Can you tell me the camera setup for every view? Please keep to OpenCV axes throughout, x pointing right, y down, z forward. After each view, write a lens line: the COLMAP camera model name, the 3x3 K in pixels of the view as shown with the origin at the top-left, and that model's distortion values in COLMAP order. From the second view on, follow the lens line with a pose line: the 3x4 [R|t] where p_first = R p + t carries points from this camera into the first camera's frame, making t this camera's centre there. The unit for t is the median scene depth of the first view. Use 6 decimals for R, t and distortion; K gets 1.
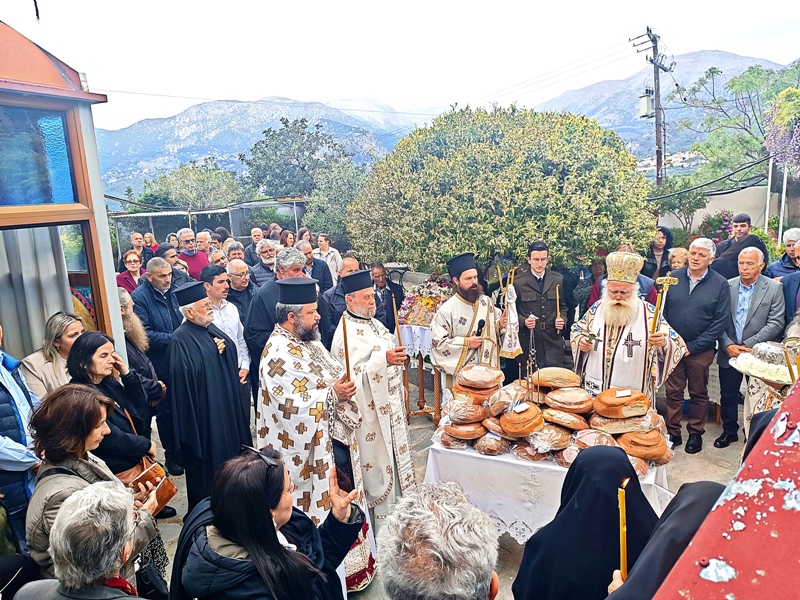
lens RADIAL K [[619.9, 0, 400.0], [0, 619.9, 300.0], [0, 0, 1]] dist [-0.009194, -0.005378]
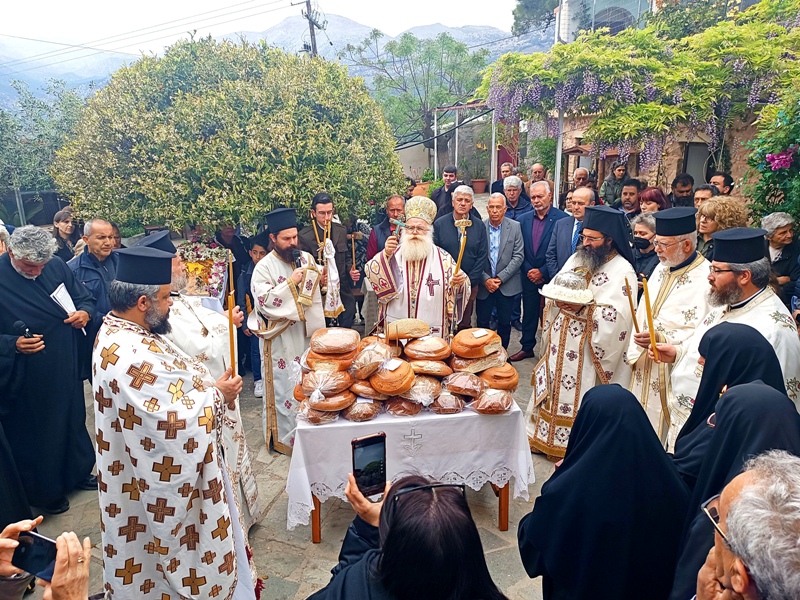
lens RADIAL K [[601.0, 0, 400.0], [0, 601.0, 300.0], [0, 0, 1]] dist [0.007106, -0.001177]
pose [[0.805275, -0.124740, 0.579632, -0.267812], [0.081048, 0.991600, 0.100799, -0.015688], [-0.587337, -0.034193, 0.808620, 0.202587]]
